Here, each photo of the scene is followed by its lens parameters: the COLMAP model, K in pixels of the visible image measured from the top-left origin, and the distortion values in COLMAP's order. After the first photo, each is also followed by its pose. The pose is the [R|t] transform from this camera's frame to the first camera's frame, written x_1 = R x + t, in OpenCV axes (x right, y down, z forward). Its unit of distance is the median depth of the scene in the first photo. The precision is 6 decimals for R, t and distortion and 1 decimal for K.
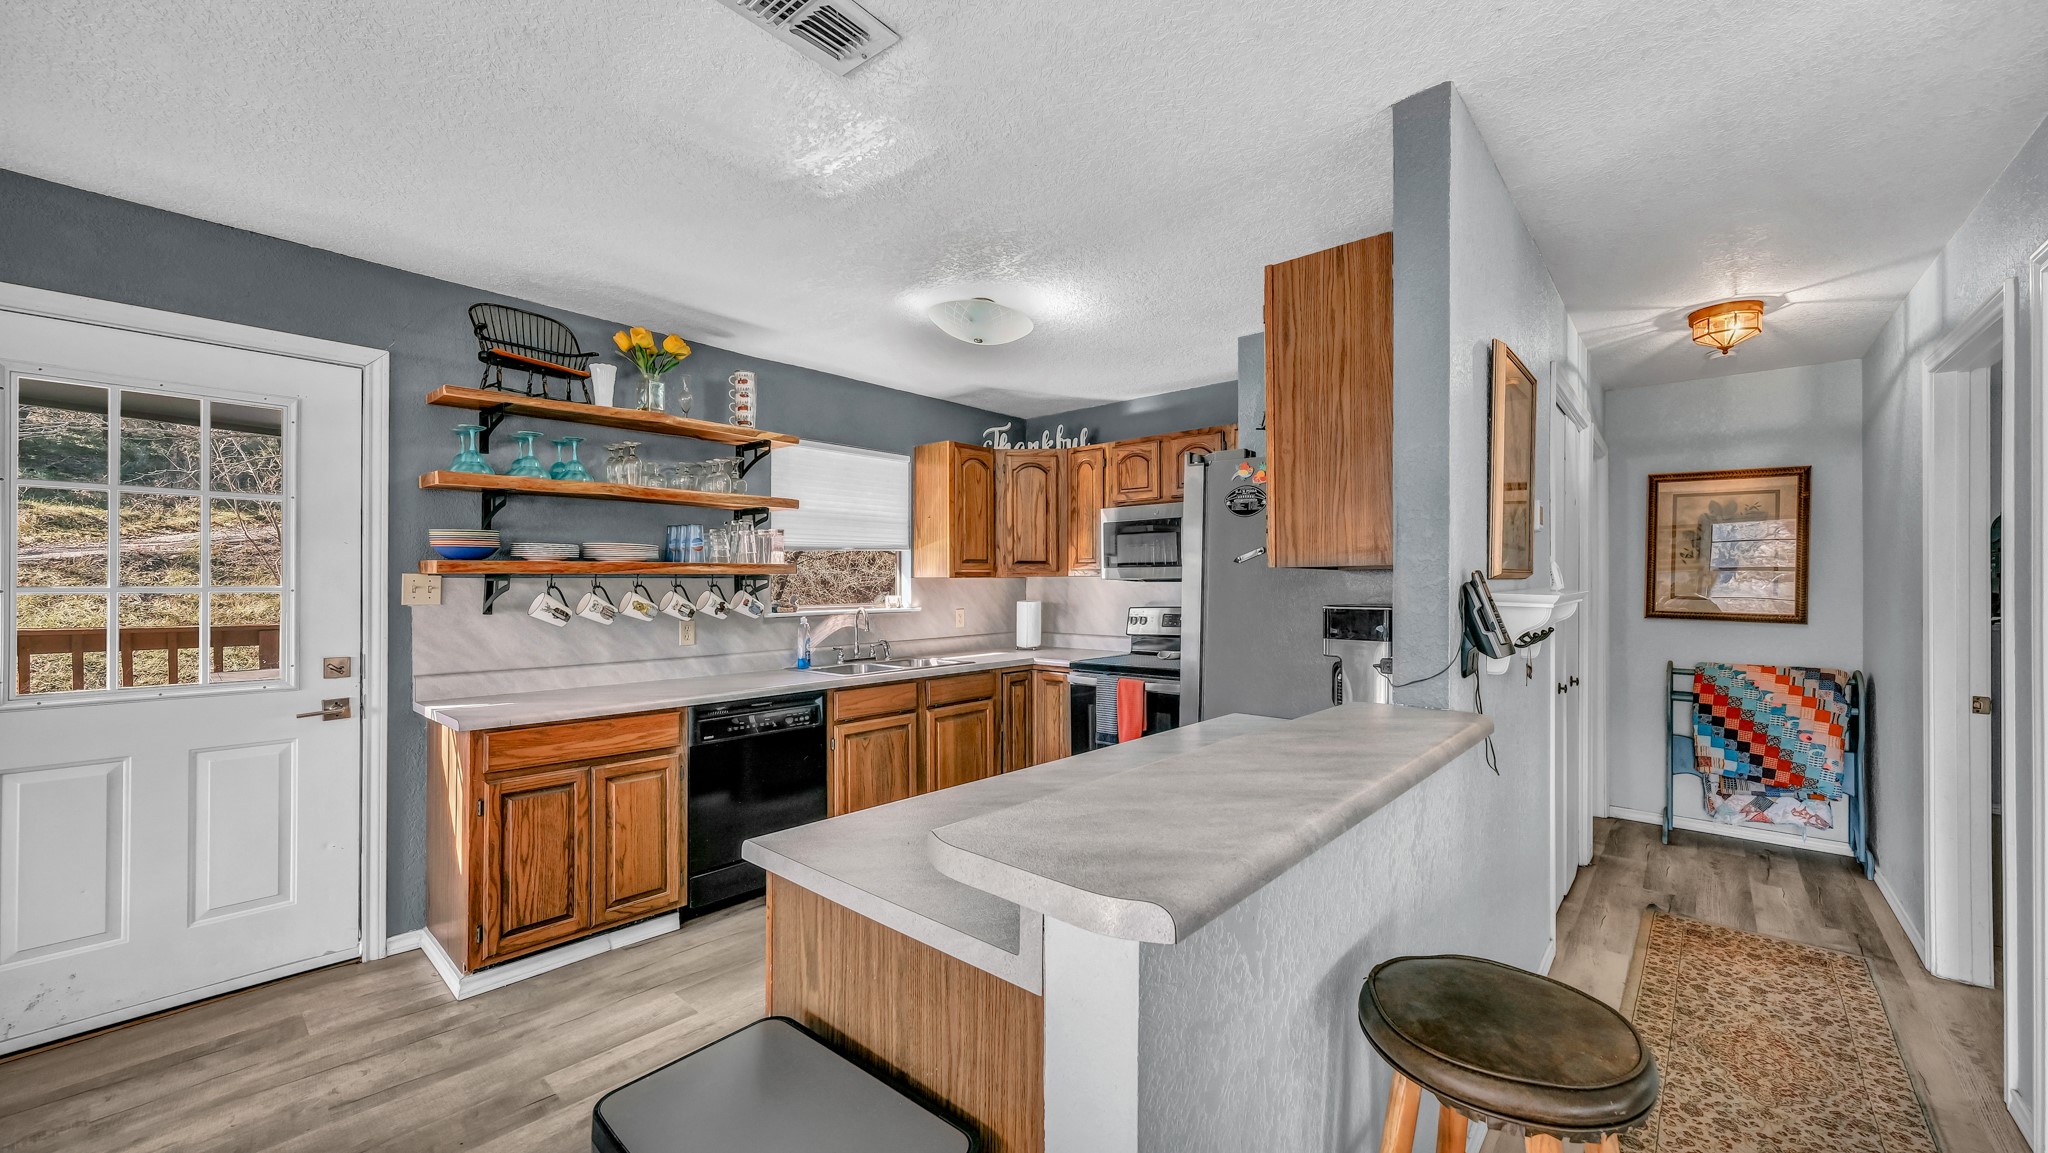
lens RADIAL K [[766.6, 0, 1052.2], [0, 766.6, 580.6], [0, 0, 1]] dist [0.006097, 0.000759]
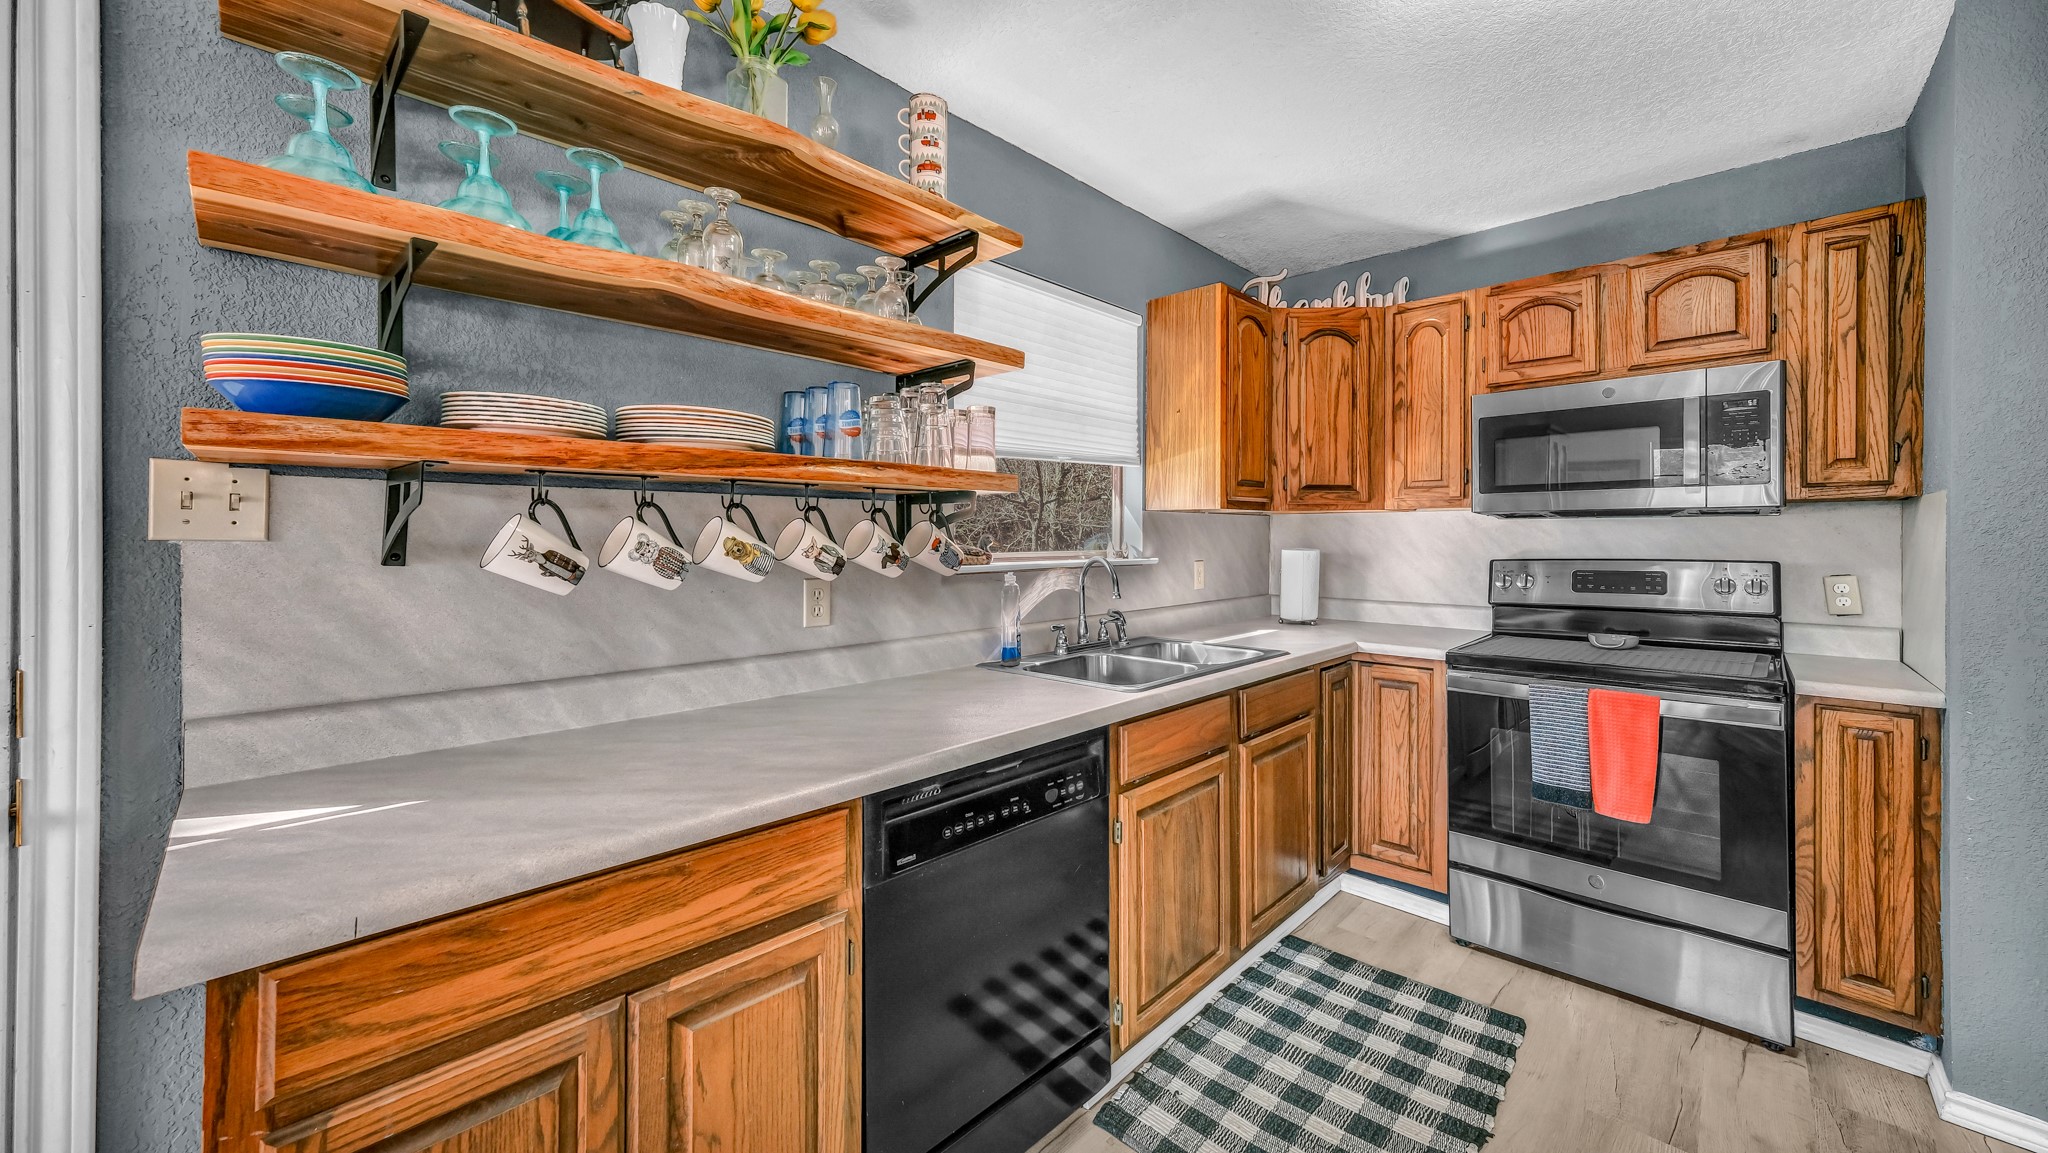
lens RADIAL K [[722.7, 0, 1058.9], [0, 722.7, 536.9], [0, 0, 1]] dist [-0.003445, 0.002634]
pose [[0.999797, 0.004480, -0.019651, -0.310080], [-0.004454, 0.999989, 0.001376, 0.022675], [0.019657, -0.001288, 0.999806, 0.526333]]
